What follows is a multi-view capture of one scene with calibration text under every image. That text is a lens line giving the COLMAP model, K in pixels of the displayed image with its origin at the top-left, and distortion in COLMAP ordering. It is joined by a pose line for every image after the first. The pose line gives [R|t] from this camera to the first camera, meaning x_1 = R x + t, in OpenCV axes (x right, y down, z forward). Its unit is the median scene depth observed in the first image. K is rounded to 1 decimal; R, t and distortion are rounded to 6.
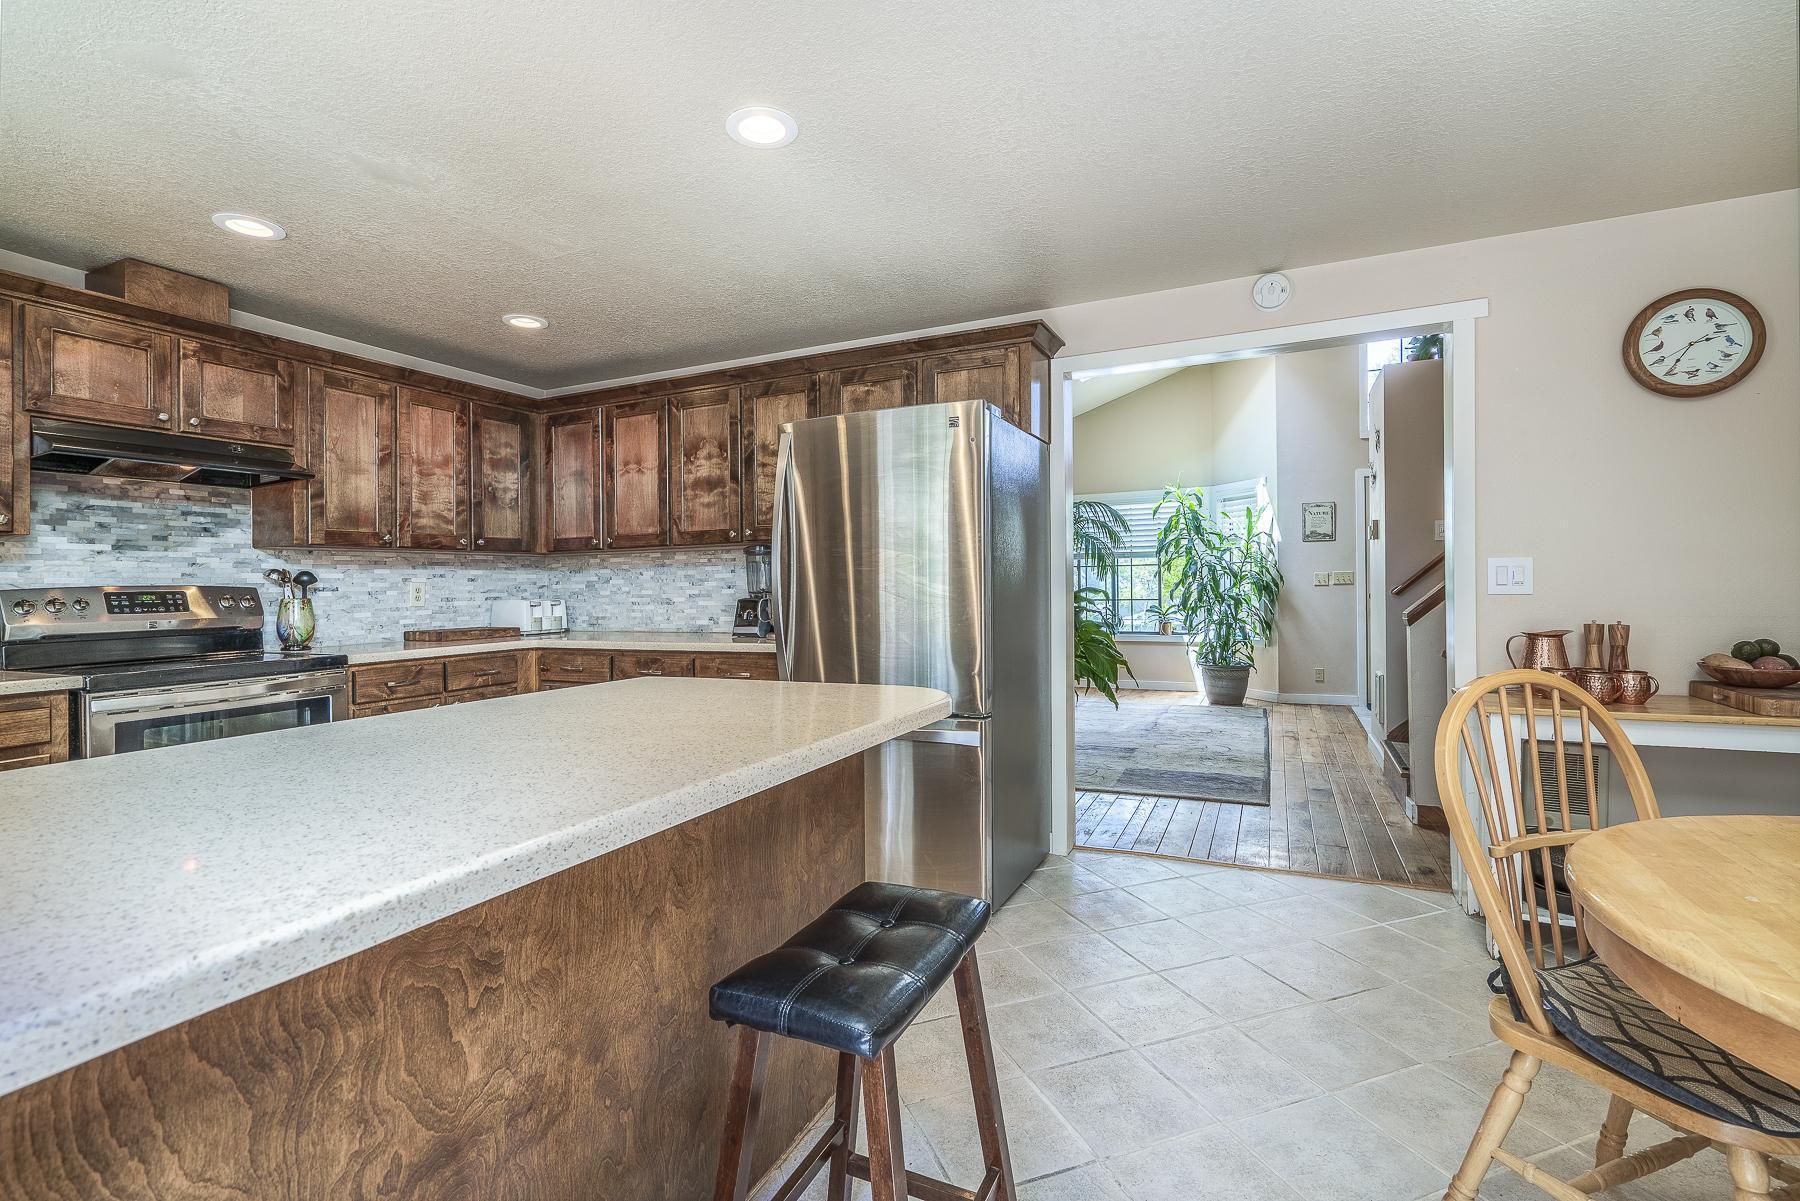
lens RADIAL K [[817.2, 0, 896.6], [0, 817.2, 574.3], [0, 0, 1]] dist [-0.000731, 0.000709]
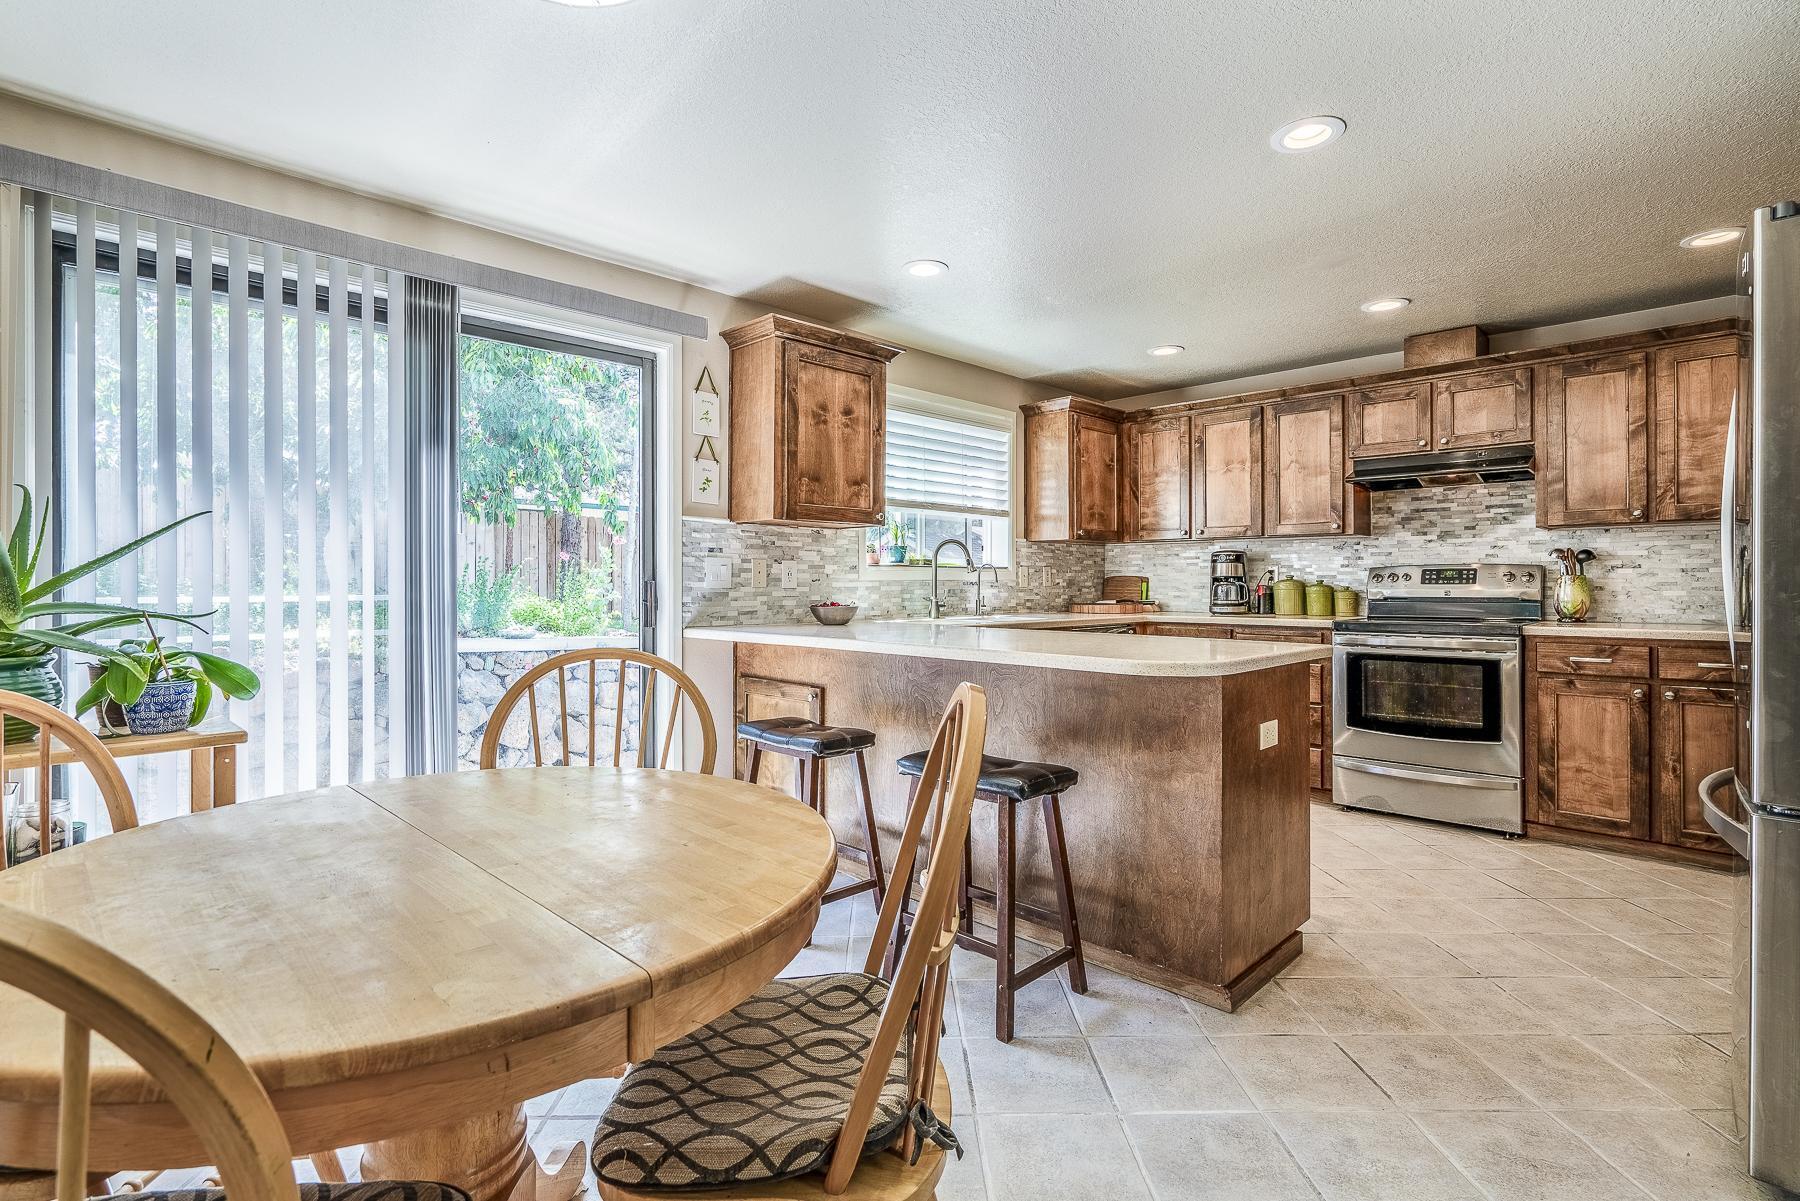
lens RADIAL K [[847.4, 0, 897.9], [0, 847.4, 574.4], [0, 0, 1]] dist [0.000757, 0.000284]
pose [[-0.331276, 0.010544, -0.943475, 0.638422], [0.023503, 0.999719, 0.002920, 0.004484], [0.943241, -0.021208, -0.331431, 0.528493]]
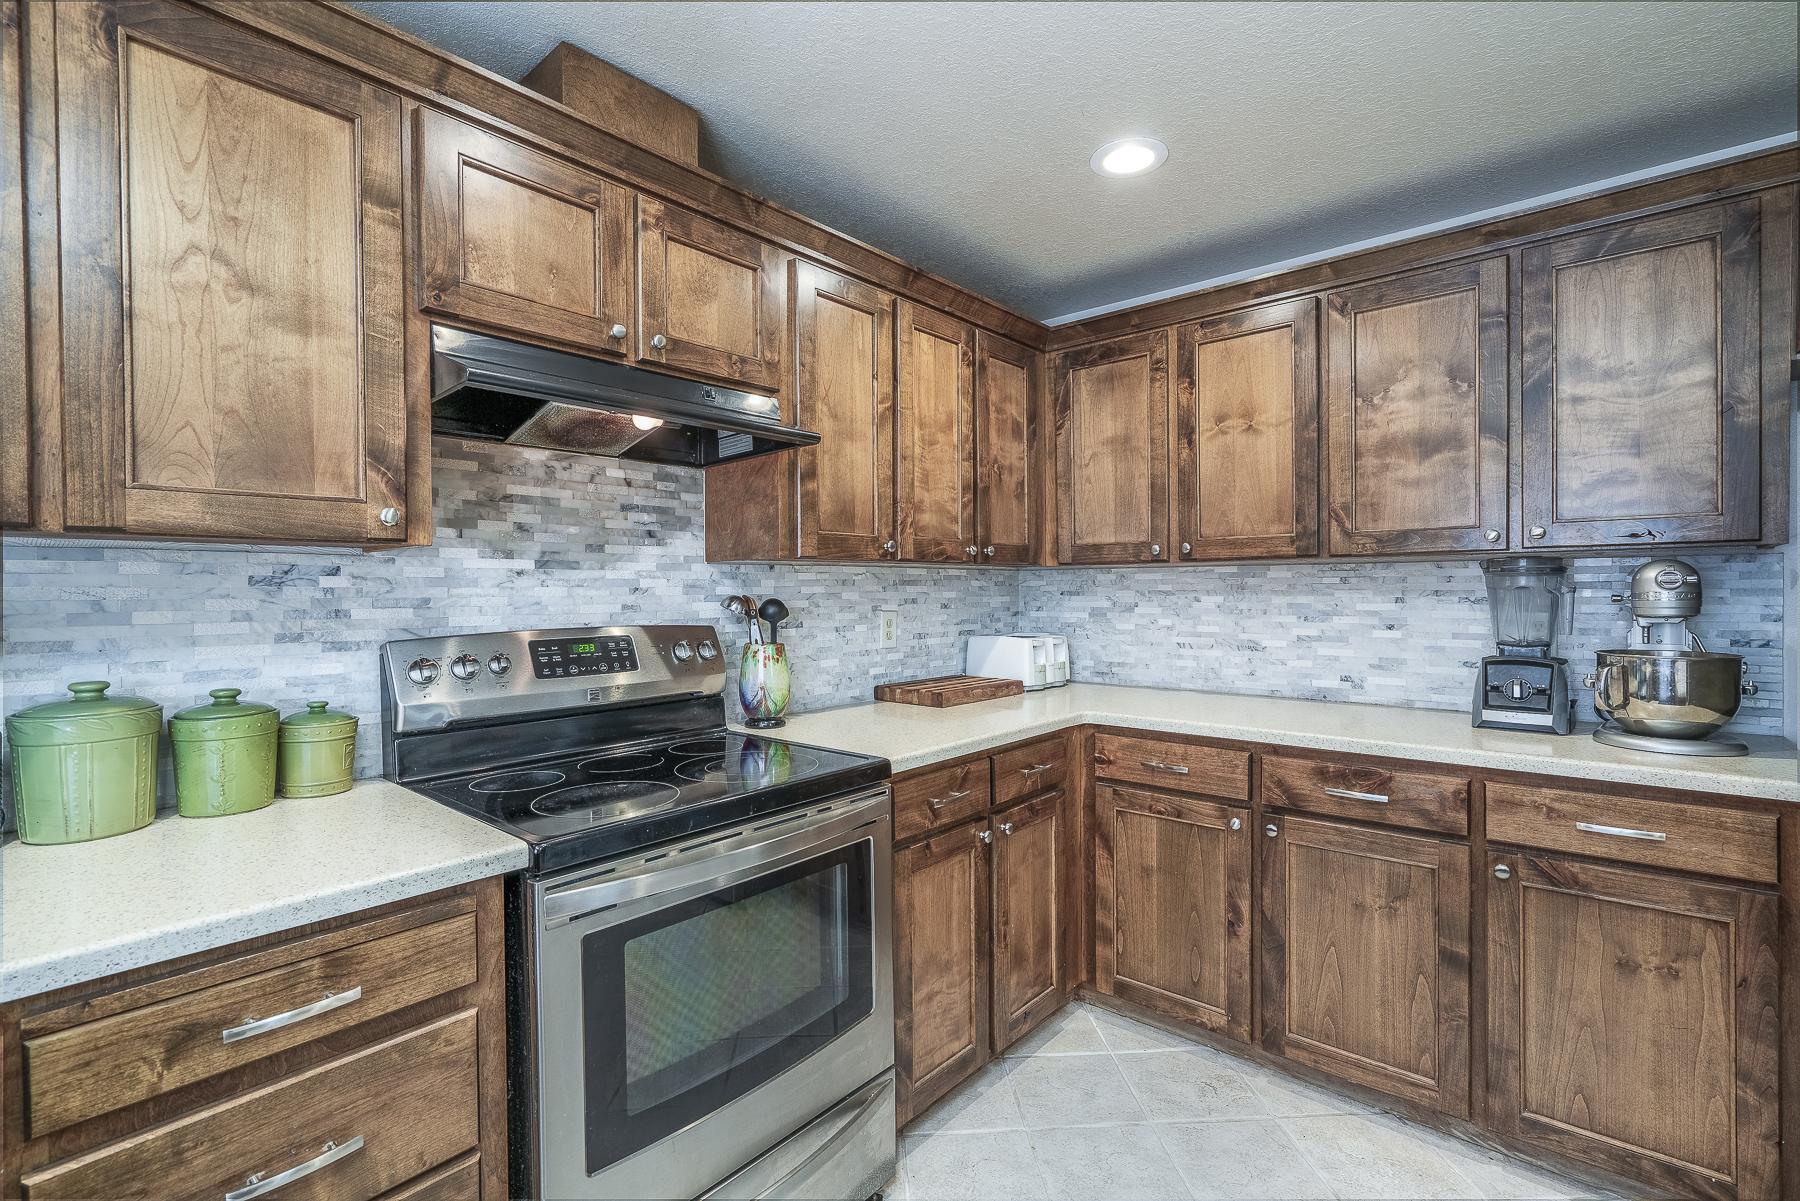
lens RADIAL K [[810.5, 0, 900.0], [0, 810.5, 600.5], [0, 0, 1]] dist [-0.010258, 0.000236]
pose [[0.963162, 0.014677, -0.268520, -0.470952], [-0.006305, 0.999468, 0.032011, -0.023667], [0.268846, -0.029139, 0.962742, 0.432684]]
